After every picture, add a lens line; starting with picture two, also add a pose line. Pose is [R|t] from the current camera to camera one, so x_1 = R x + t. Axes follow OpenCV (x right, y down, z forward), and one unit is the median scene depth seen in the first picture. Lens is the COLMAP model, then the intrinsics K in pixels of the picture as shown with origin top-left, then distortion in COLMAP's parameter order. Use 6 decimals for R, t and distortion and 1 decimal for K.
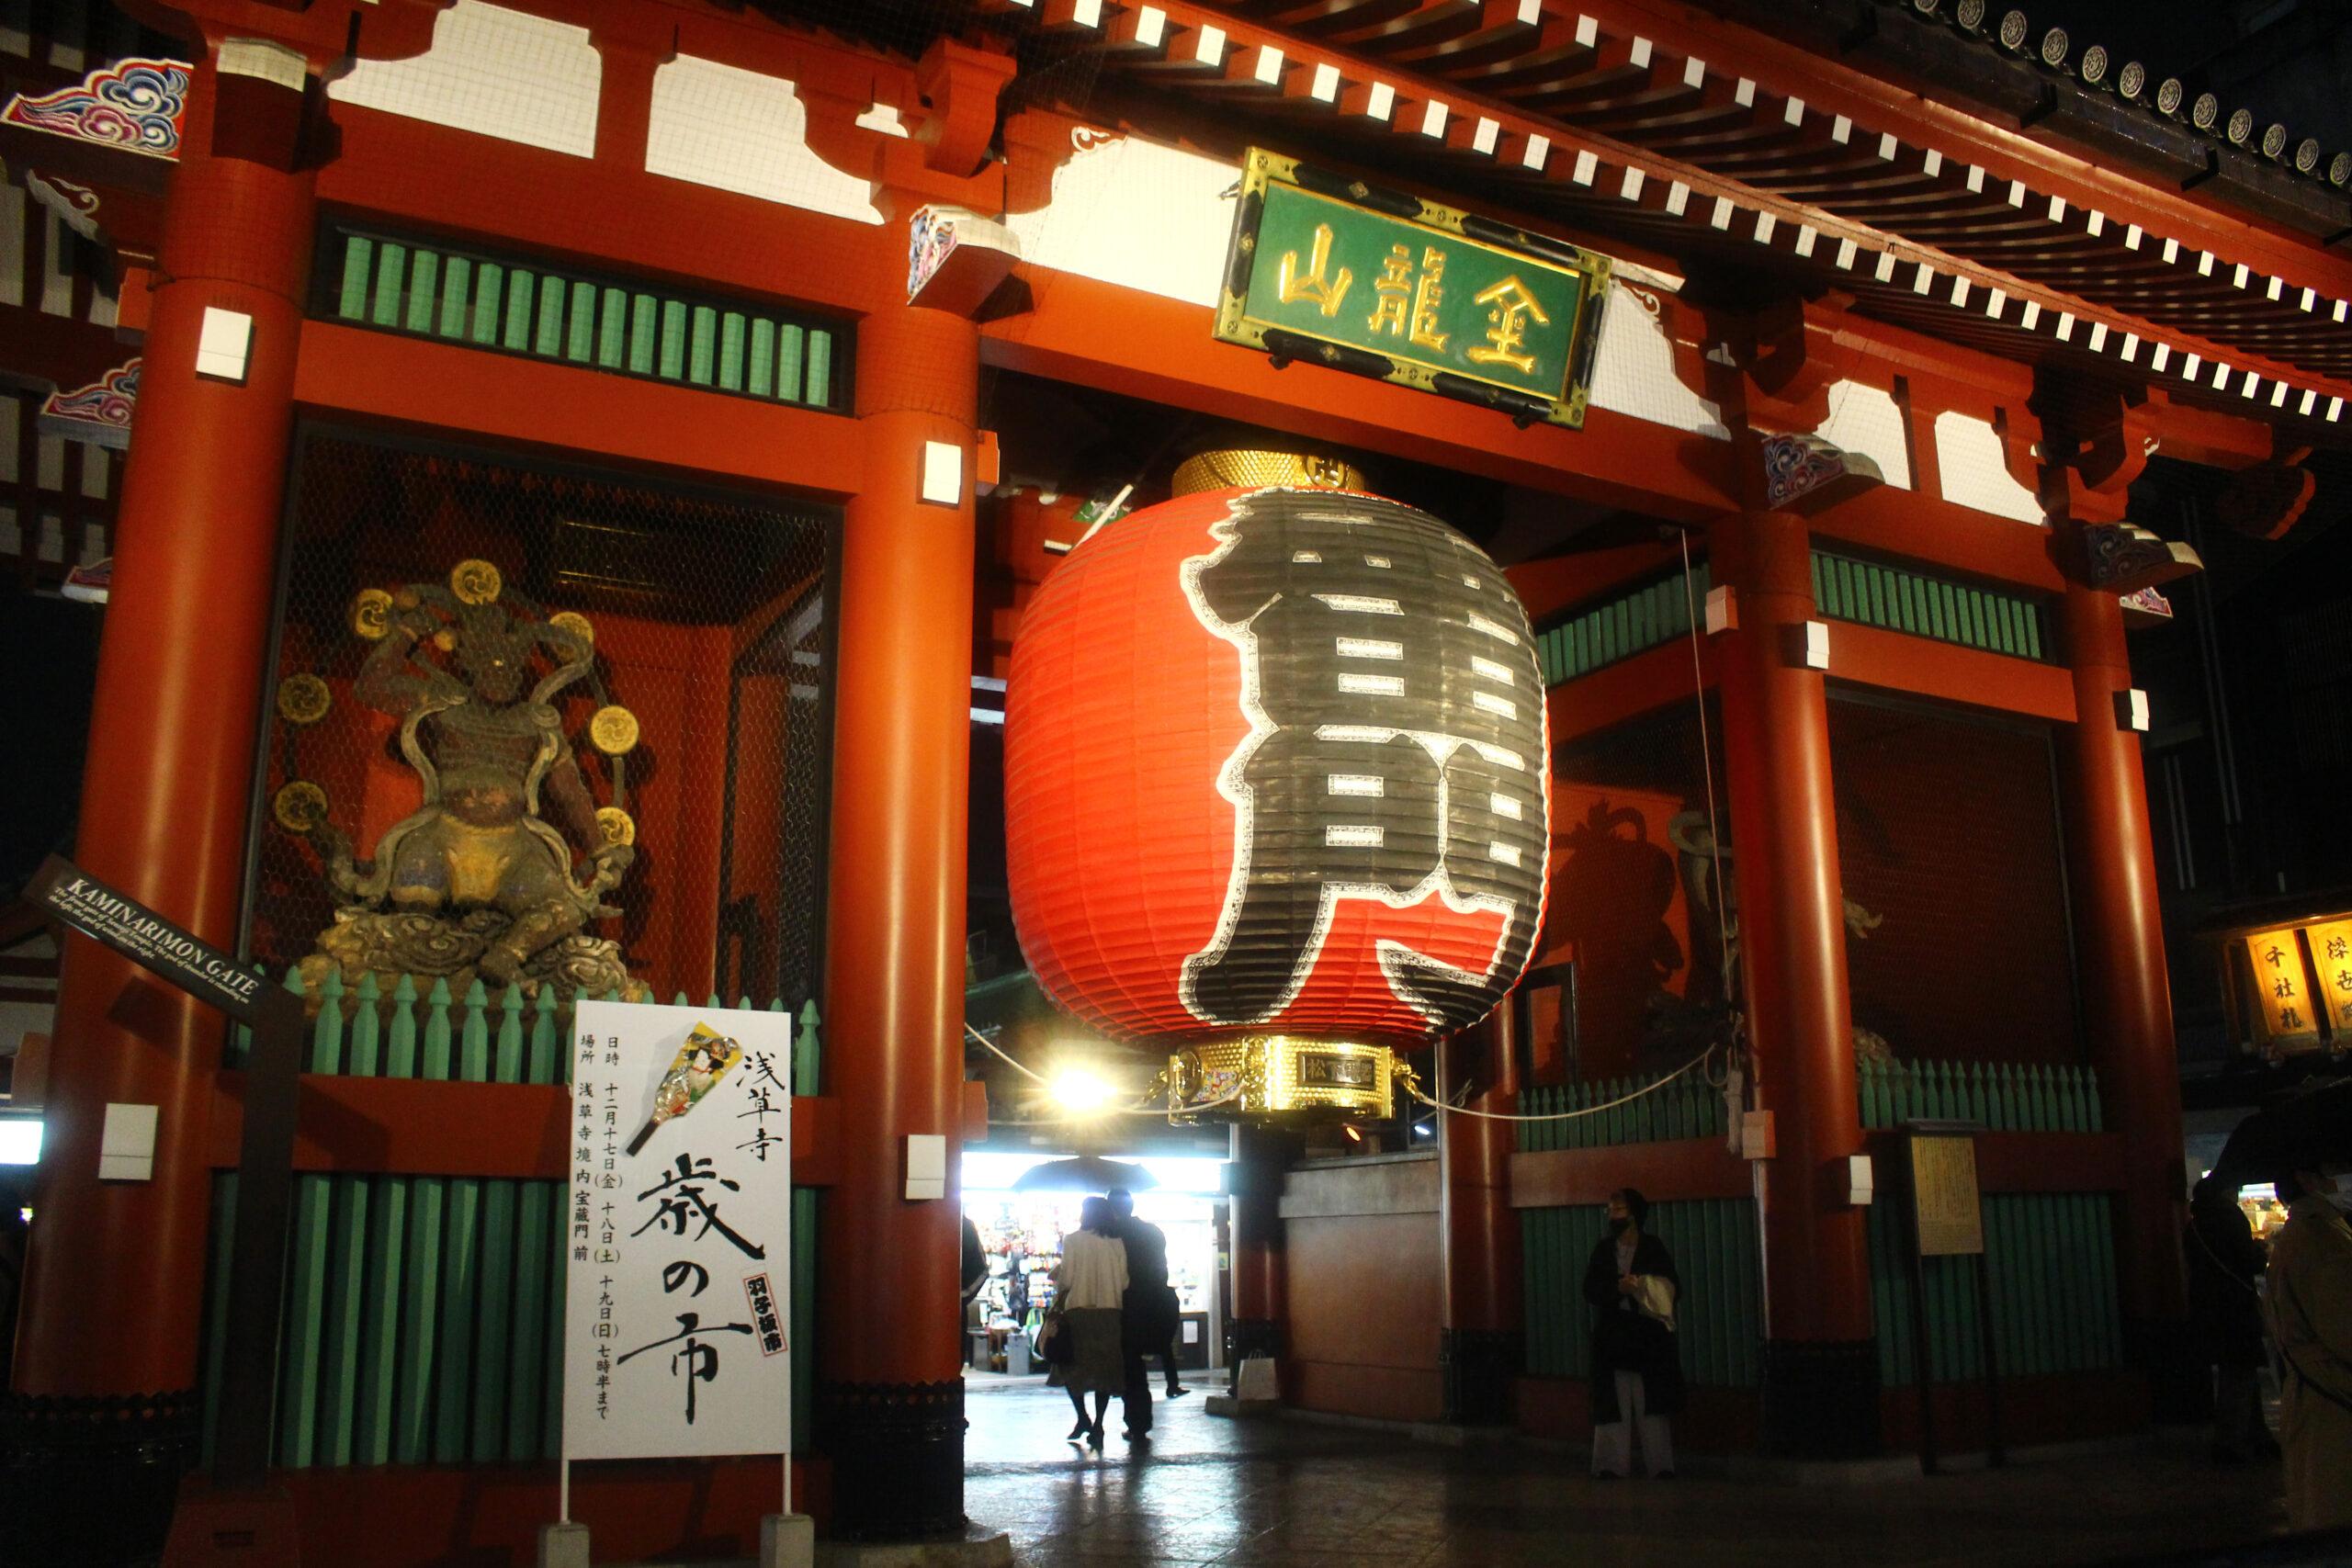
lens RADIAL K [[2047.7, 0, 1176.0], [0, 2047.7, 784.0], [0, 0, 1]] dist [-0.075571, 0.007079]
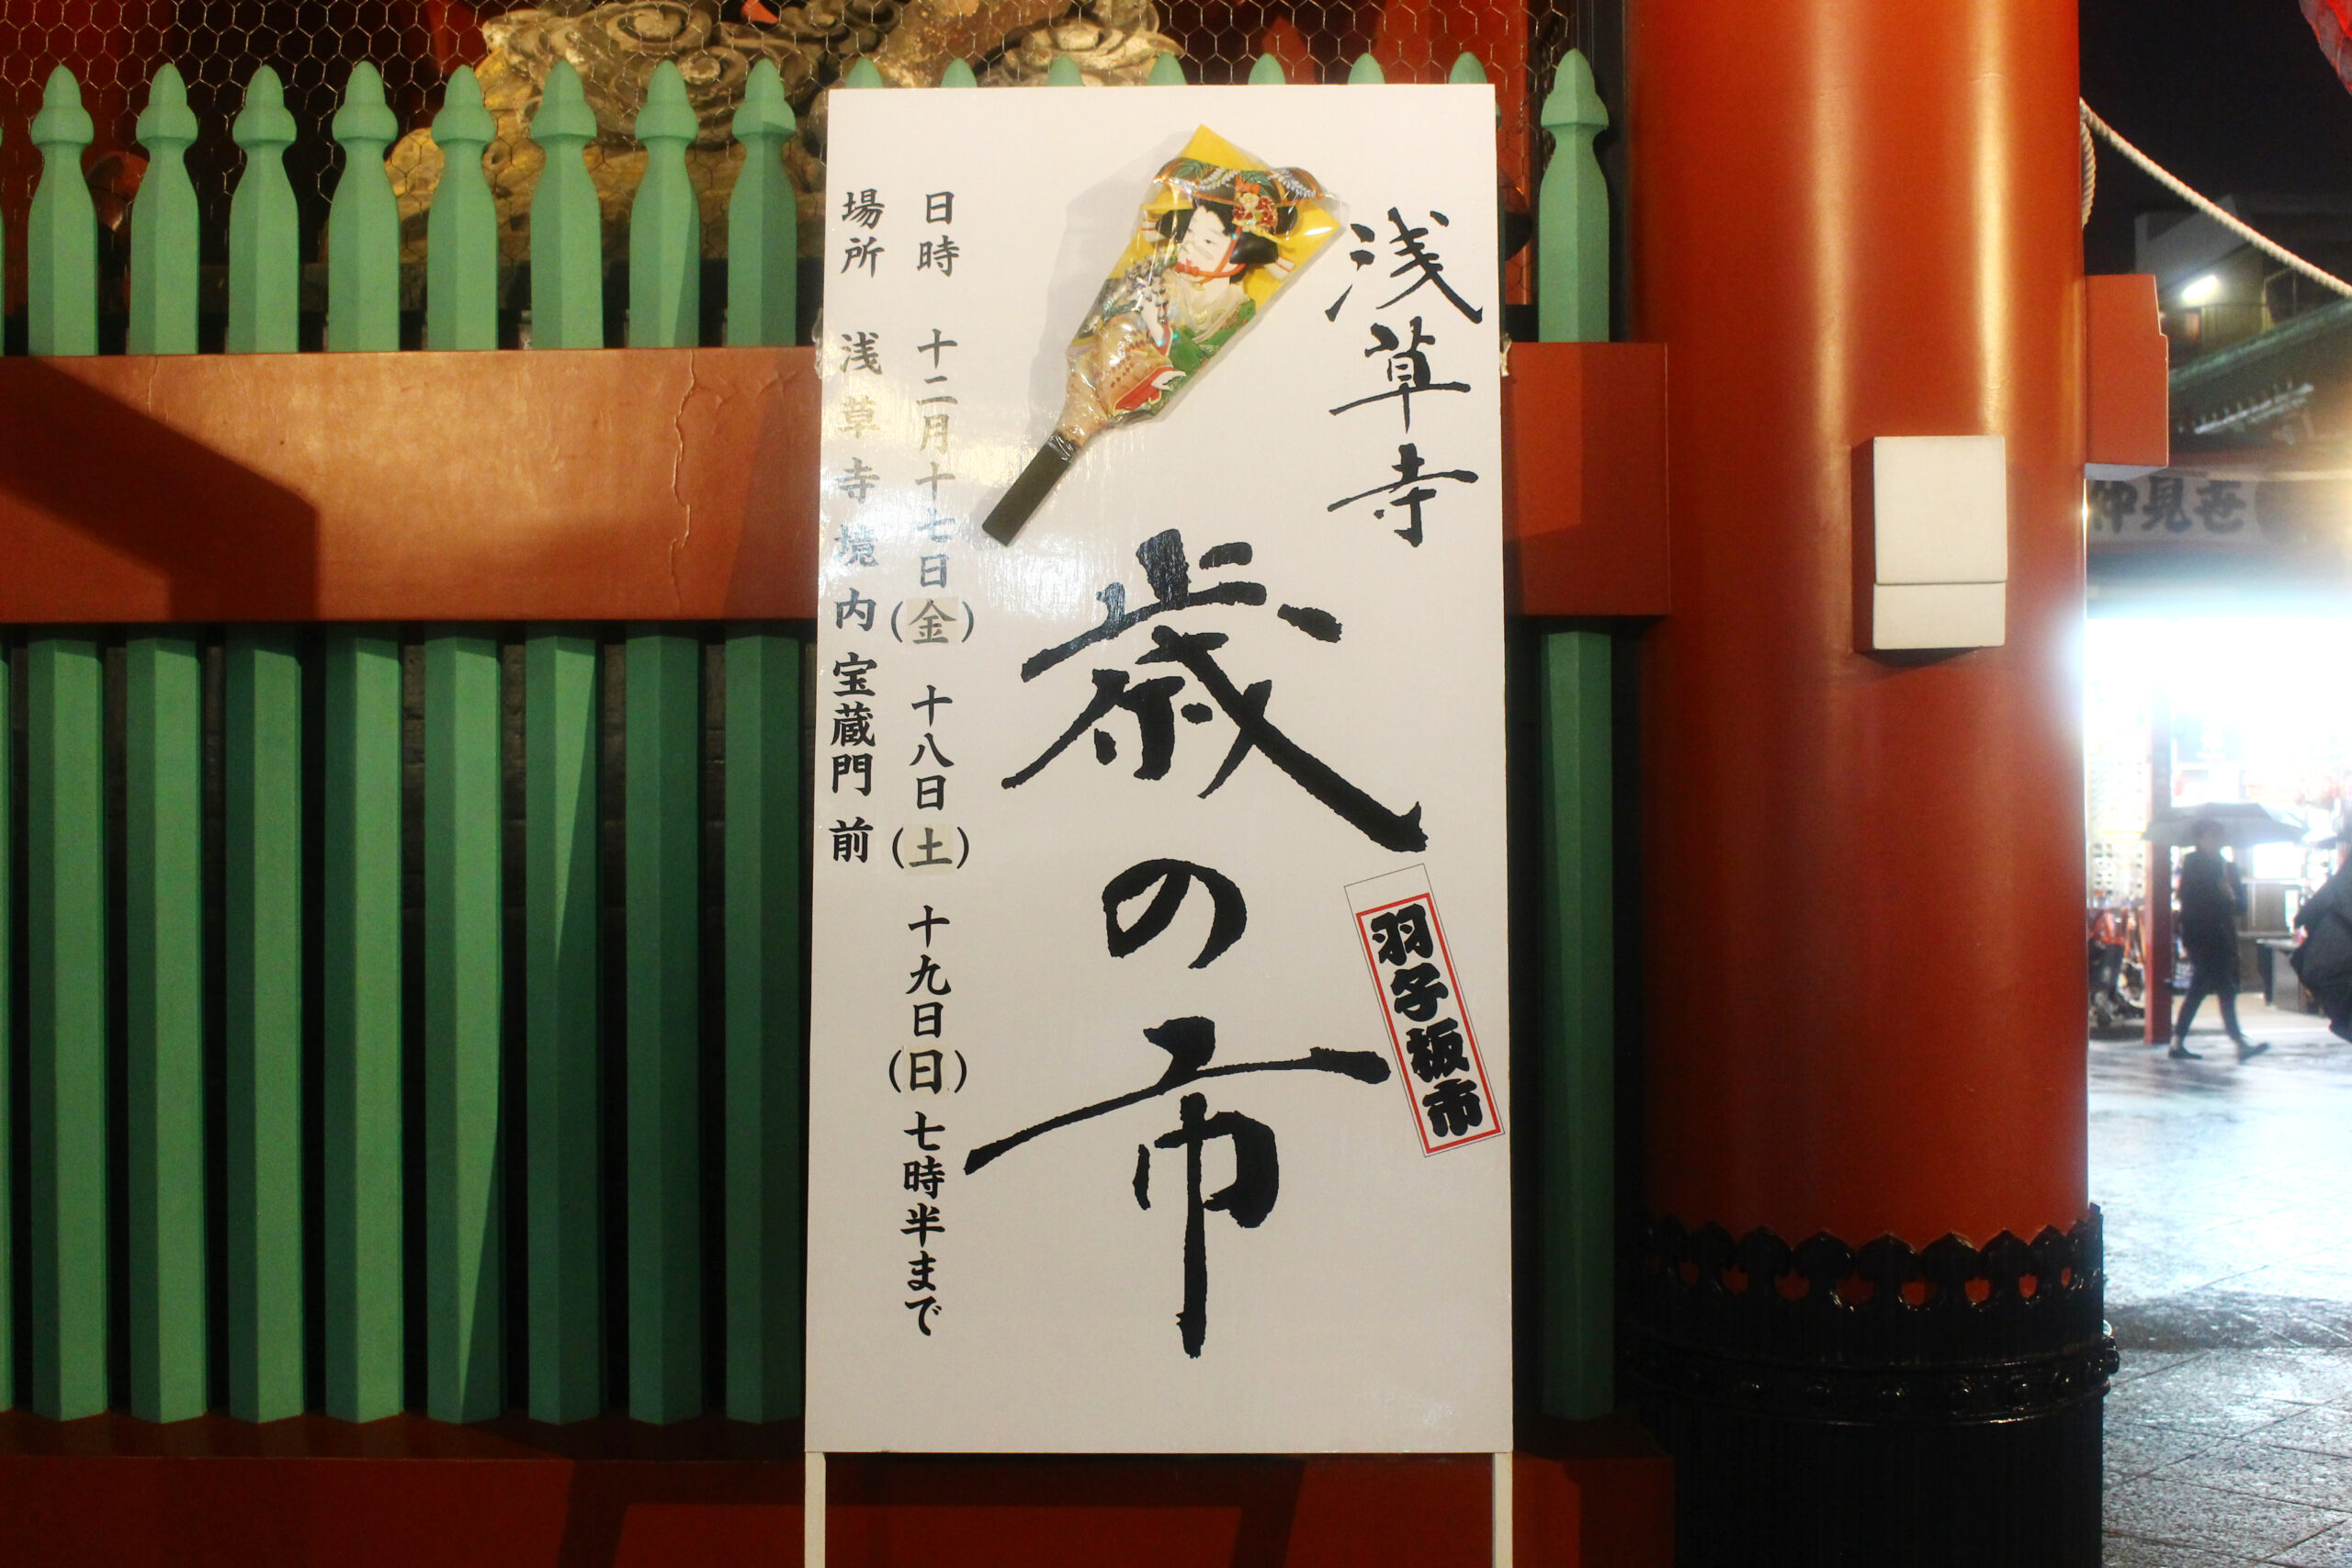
lens RADIAL K [[2803.4, 0, 1175.2], [0, 2803.4, 858.4], [0, 0, 1]] dist [-0.106515, 0.042399]
pose [[0.883828, 0.002892, -0.467804, -0.032876], [0.111548, 0.969834, 0.216745, 0.137188], [0.454319, -0.243748, 0.856844, 0.613043]]
